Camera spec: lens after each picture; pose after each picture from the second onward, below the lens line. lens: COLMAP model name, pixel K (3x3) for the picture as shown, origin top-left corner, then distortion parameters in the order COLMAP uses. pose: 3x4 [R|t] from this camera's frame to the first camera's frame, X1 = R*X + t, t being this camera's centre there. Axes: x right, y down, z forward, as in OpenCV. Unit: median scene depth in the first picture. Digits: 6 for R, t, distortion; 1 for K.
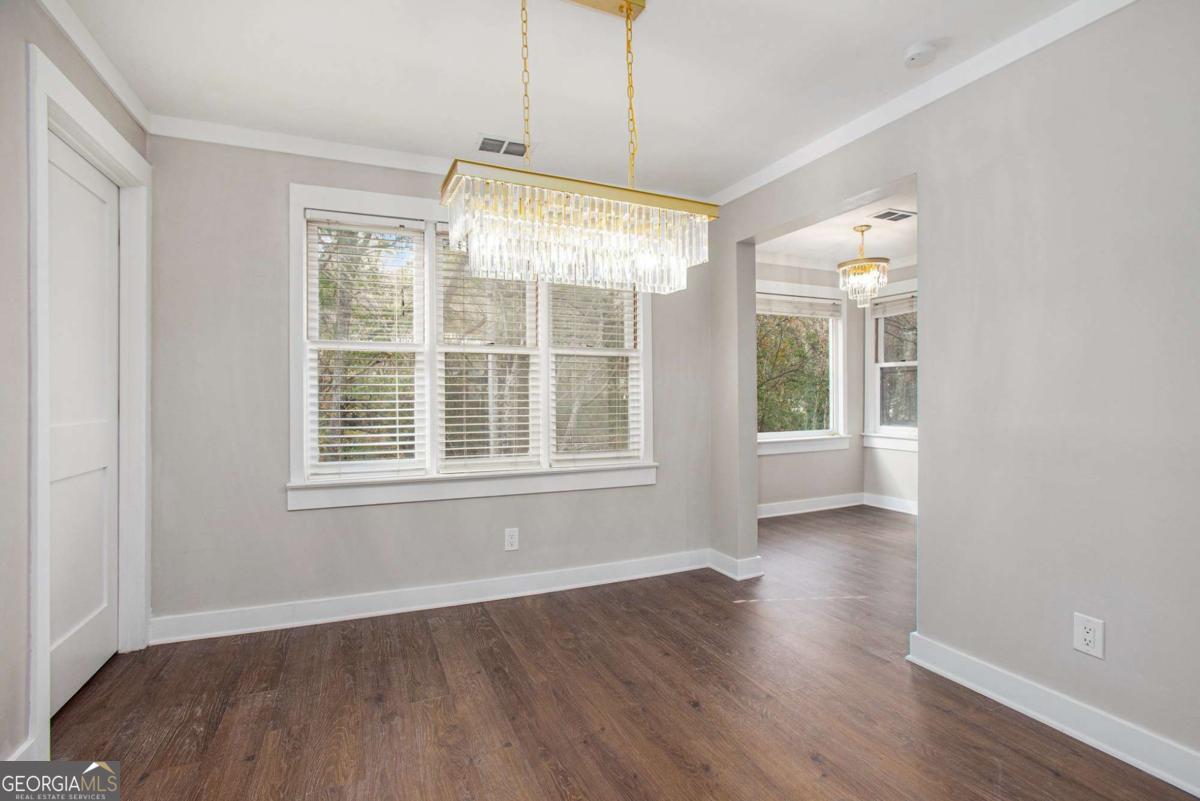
lens RADIAL K [[551.2, 0, 597.1], [0, 551.2, 397.9], [0, 0, 1]] dist [-0.047242, 0.023361]
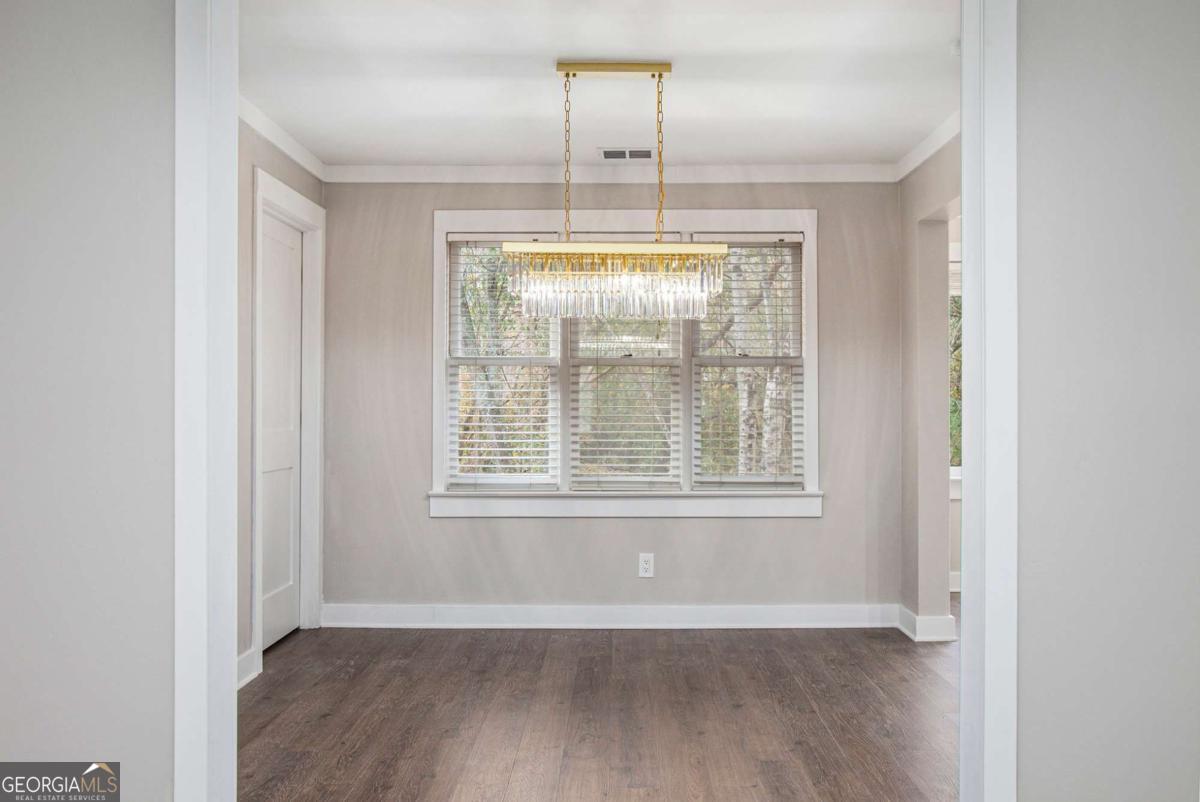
lens RADIAL K [[956.7, 0, 625.1], [0, 956.7, 397.1], [0, 0, 1]] dist [0.098394, 0.000716]
pose [[0.923148, 0.000777, -0.384445, 0.589624], [-0.003224, 0.999978, -0.005720, -0.023989], [0.384432, 0.006520, 0.923130, -0.698769]]
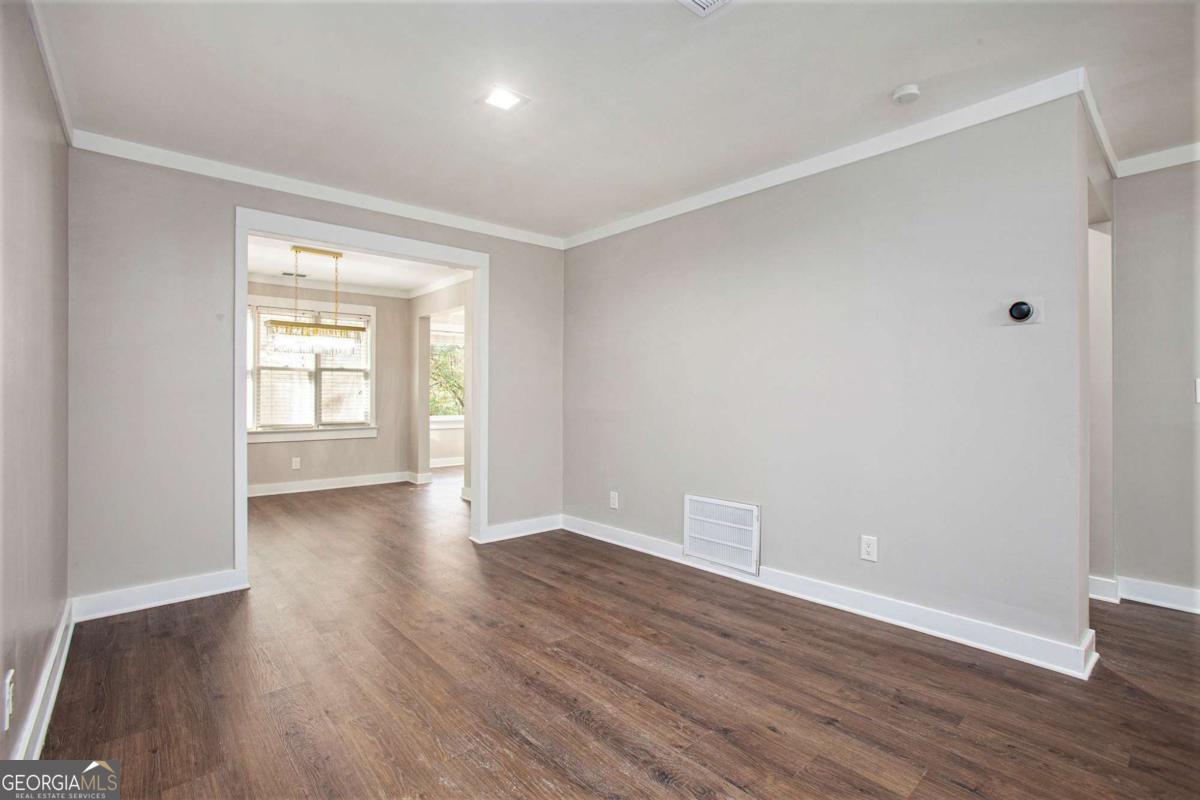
lens RADIAL K [[551.2, 0, 597.1], [0, 551.2, 397.4], [0, 0, 1]] dist [-0.047242, 0.023361]
pose [[0.950619, 0.001768, 0.310357, 0.368471], [-0.003400, 0.999983, 0.004720, 0.004586], [-0.310343, -0.005542, 0.950608, -1.666444]]
